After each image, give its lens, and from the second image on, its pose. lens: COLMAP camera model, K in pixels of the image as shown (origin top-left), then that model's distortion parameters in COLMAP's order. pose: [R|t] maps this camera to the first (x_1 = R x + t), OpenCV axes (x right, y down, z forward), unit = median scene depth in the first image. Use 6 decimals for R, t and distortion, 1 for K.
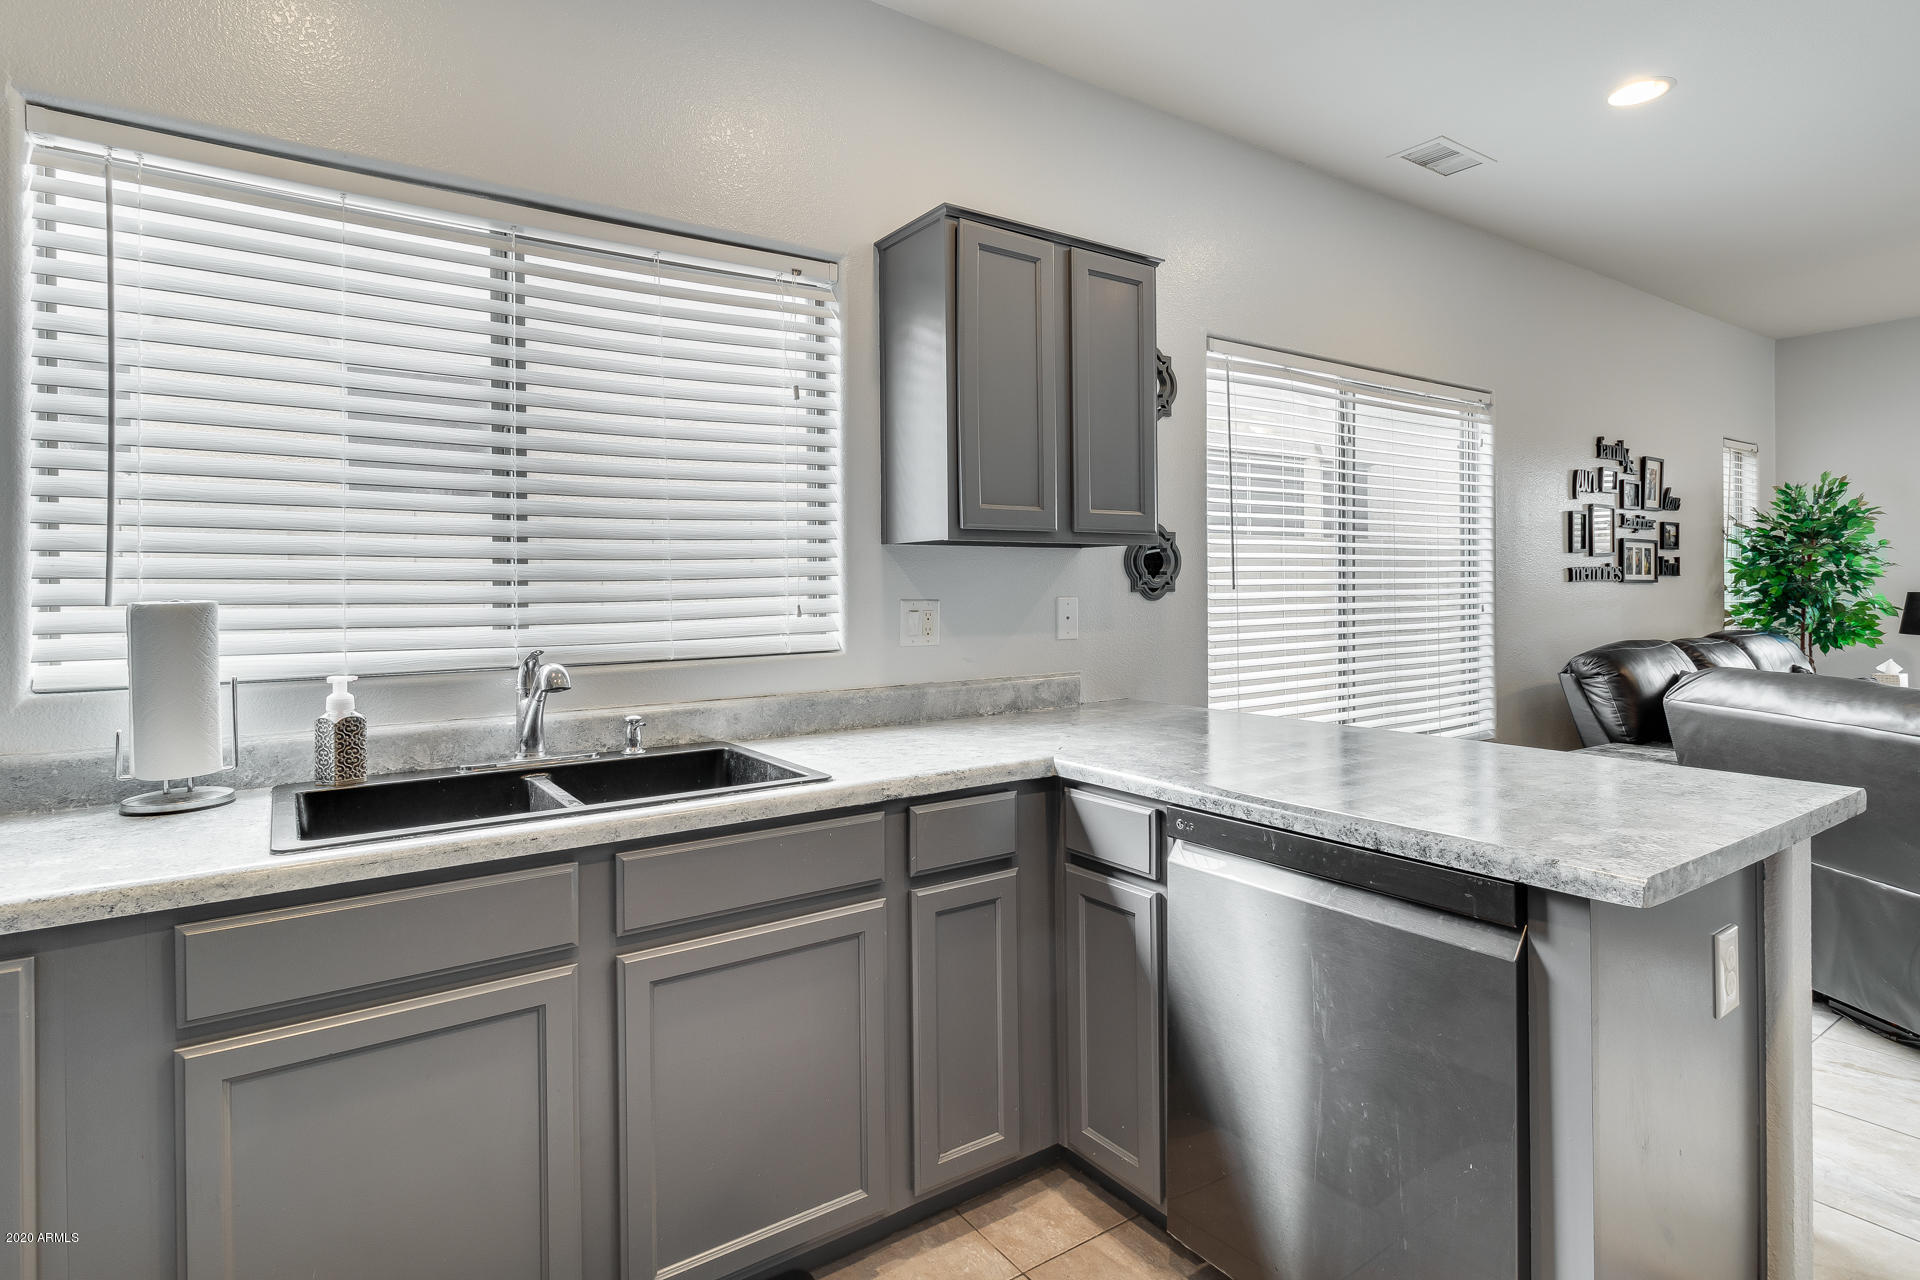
lens RADIAL K [[947.0, 0, 957.5], [0, 947.0, 601.4], [0, 0, 1]] dist [-0.000397, 0.000071]
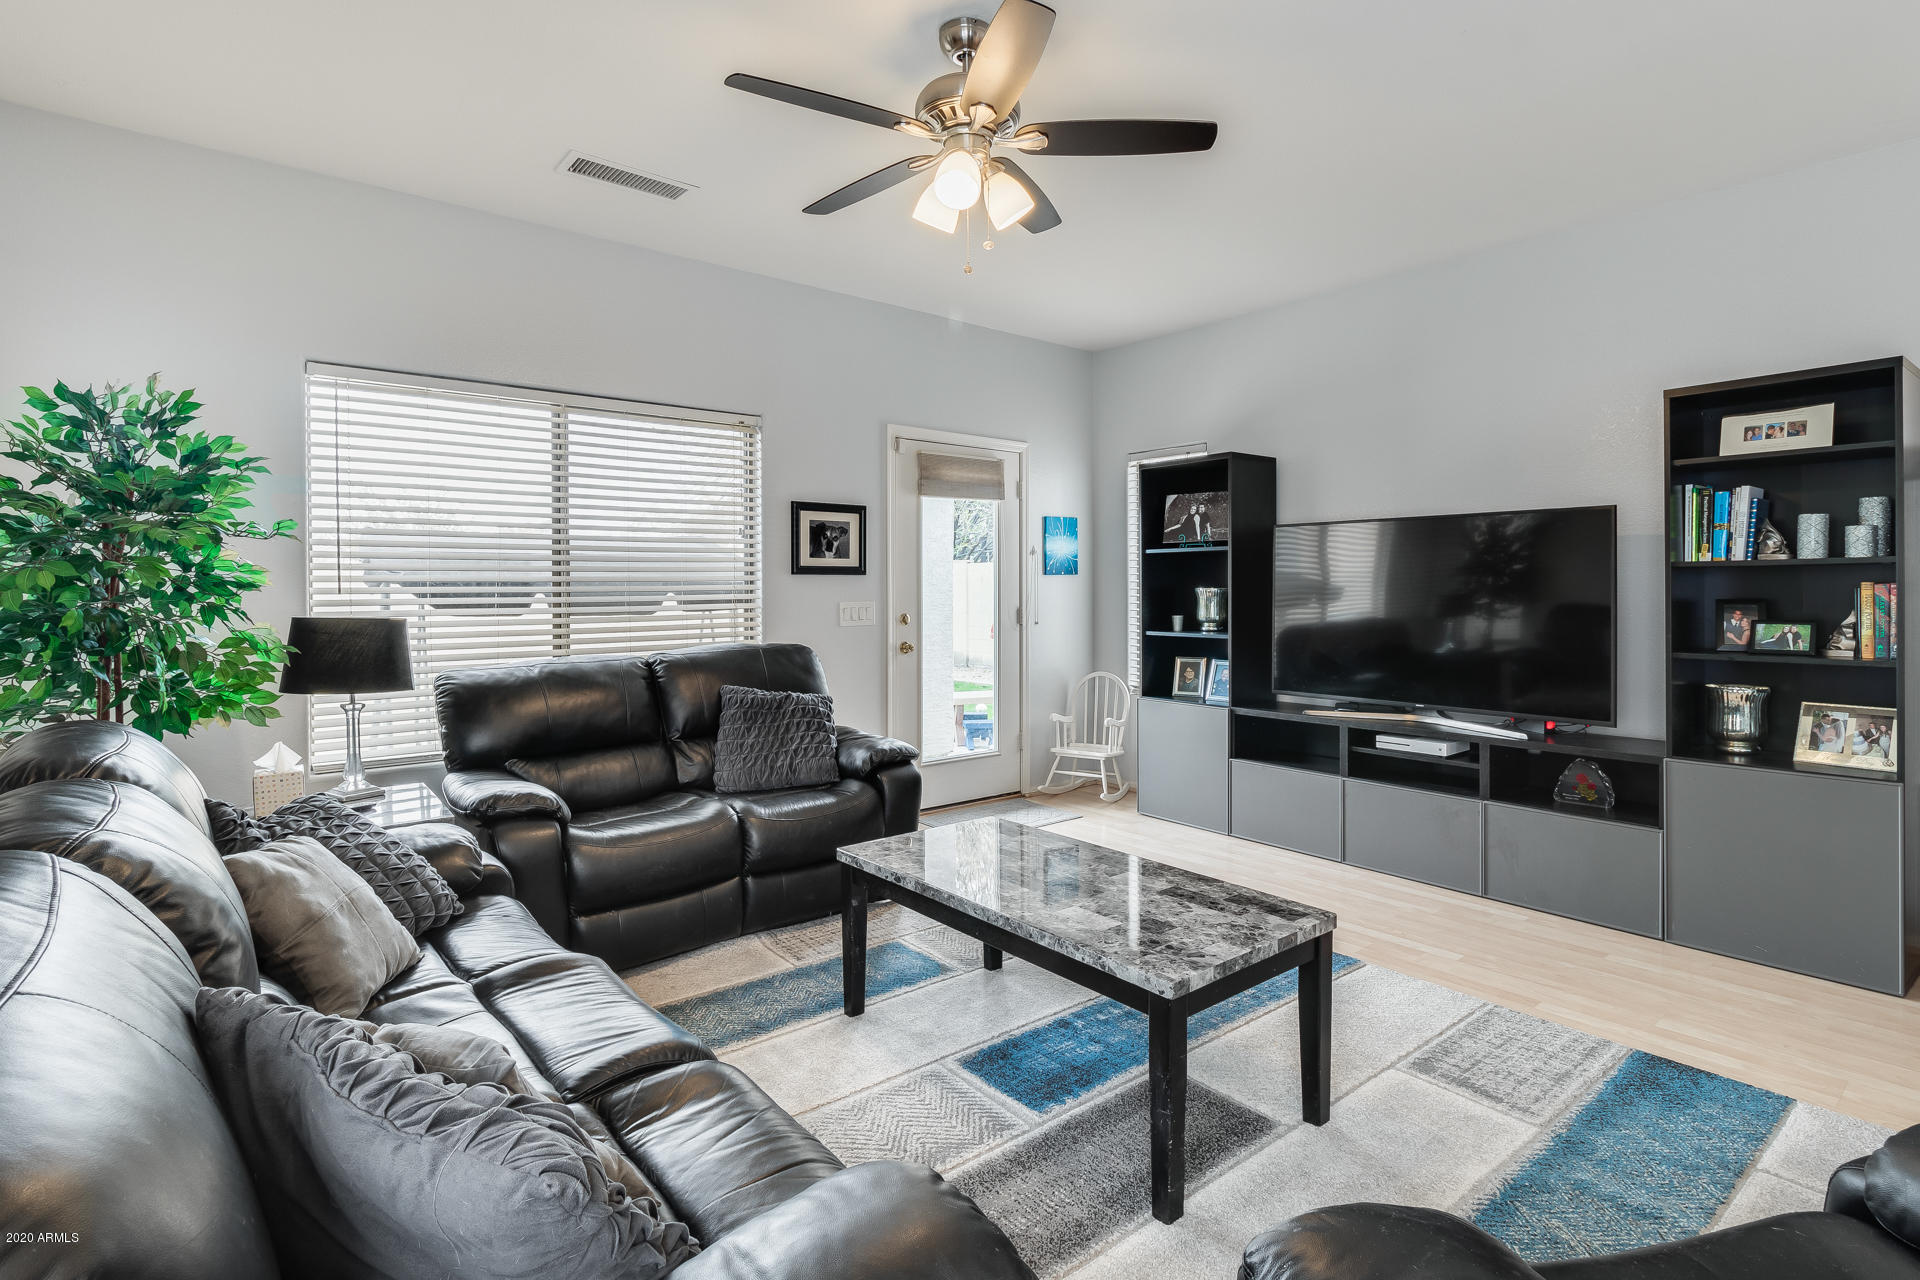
lens RADIAL K [[947.0, 0, 957.5], [0, 947.0, 601.4], [0, 0, 1]] dist [-0.000397, 0.000071]
pose [[-0.088501, 0.001629, 0.996075, 0.411520], [0.012989, 0.999916, -0.000482, -0.014493], [-0.995991, 0.012895, -0.088514, 0.660342]]
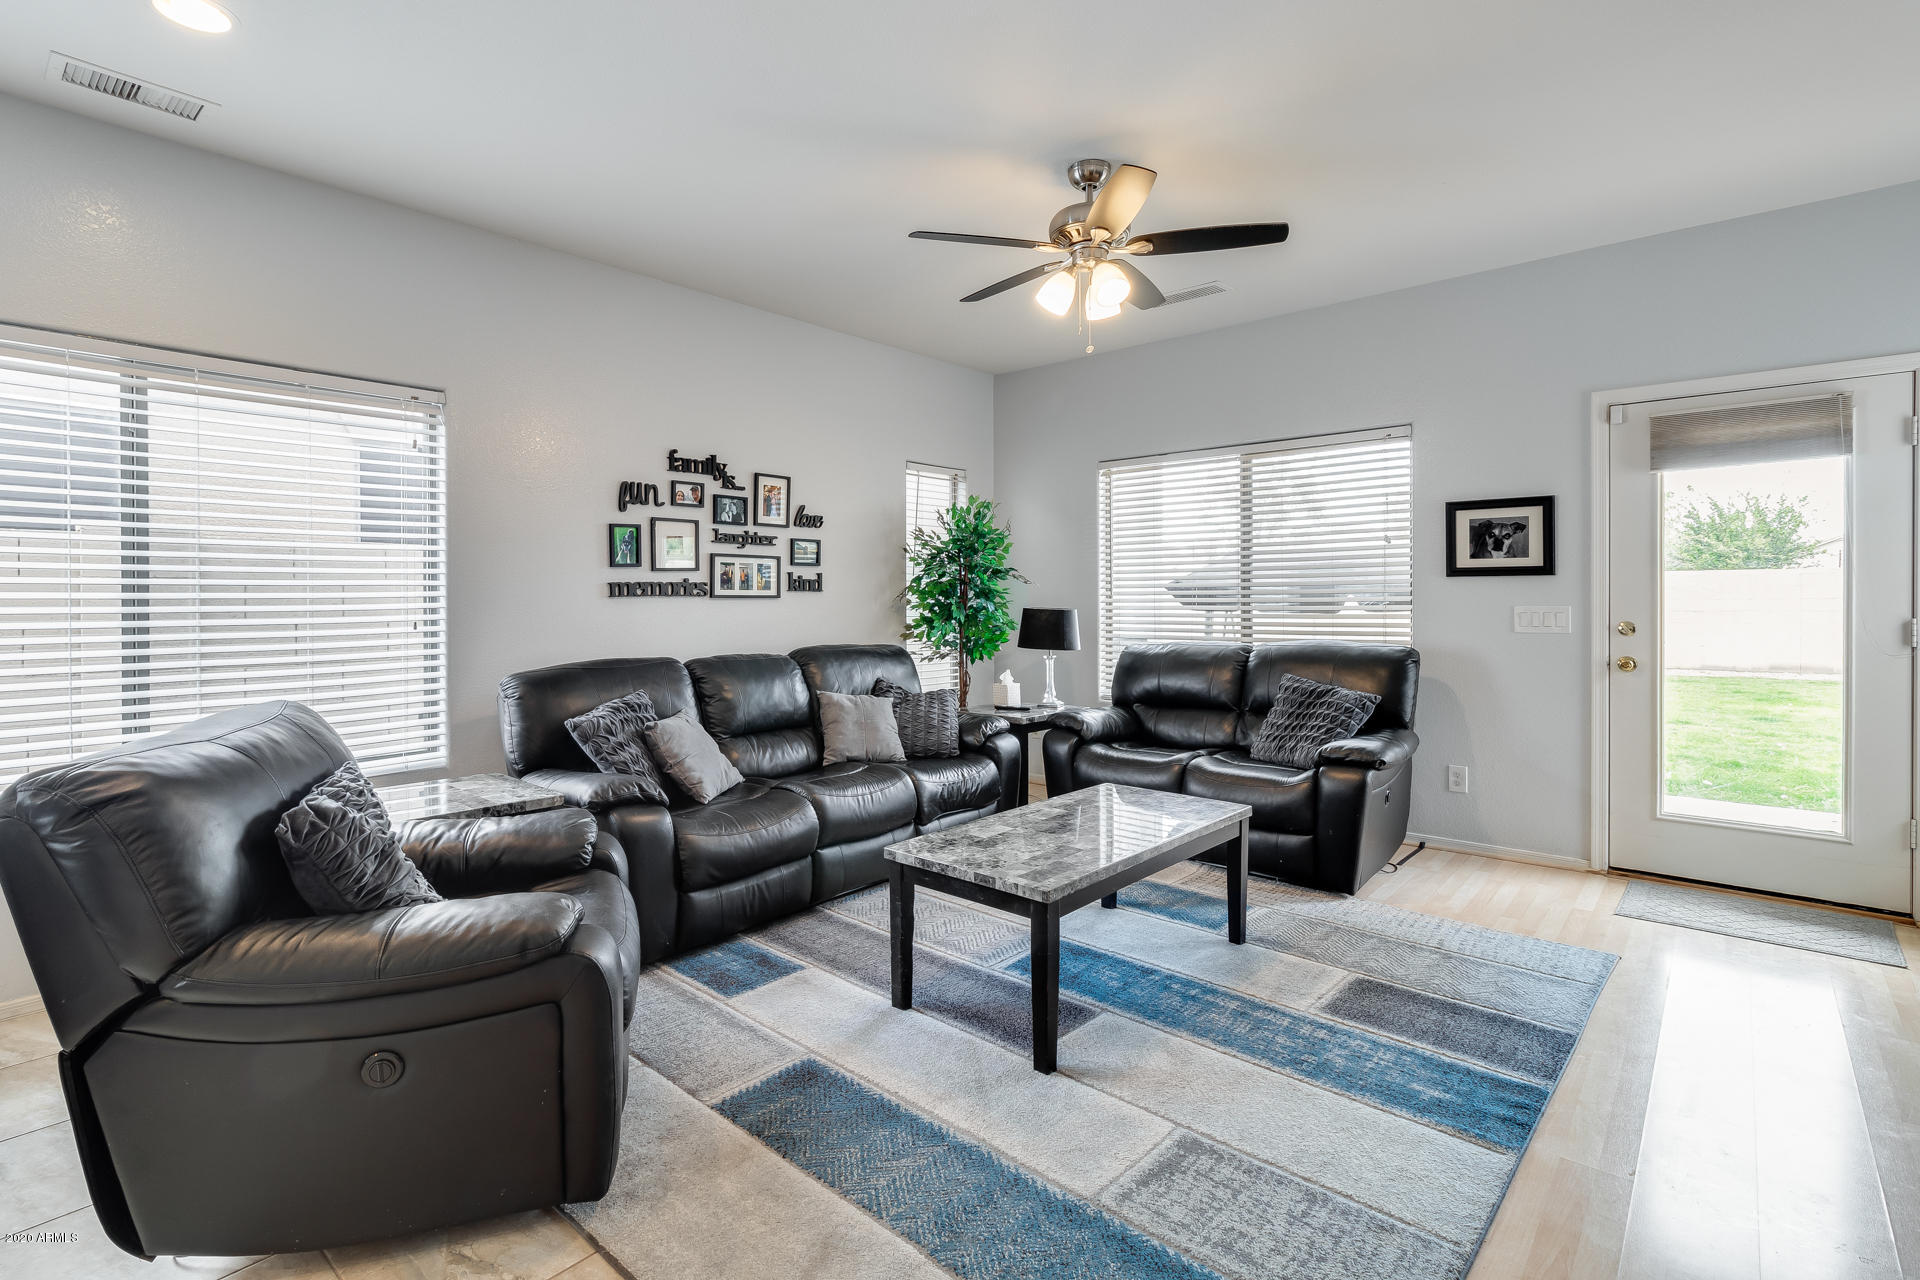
lens RADIAL K [[866.1, 0, 928.9], [0, 866.1, 603.5], [0, 0, 1]] dist [-0.000359, 0.000000]
pose [[0.969720, 0.007020, 0.244118, 0.657549], [-0.006594, 0.999975, -0.002563, -0.012230], [-0.244130, 0.000875, 0.969742, 0.056605]]
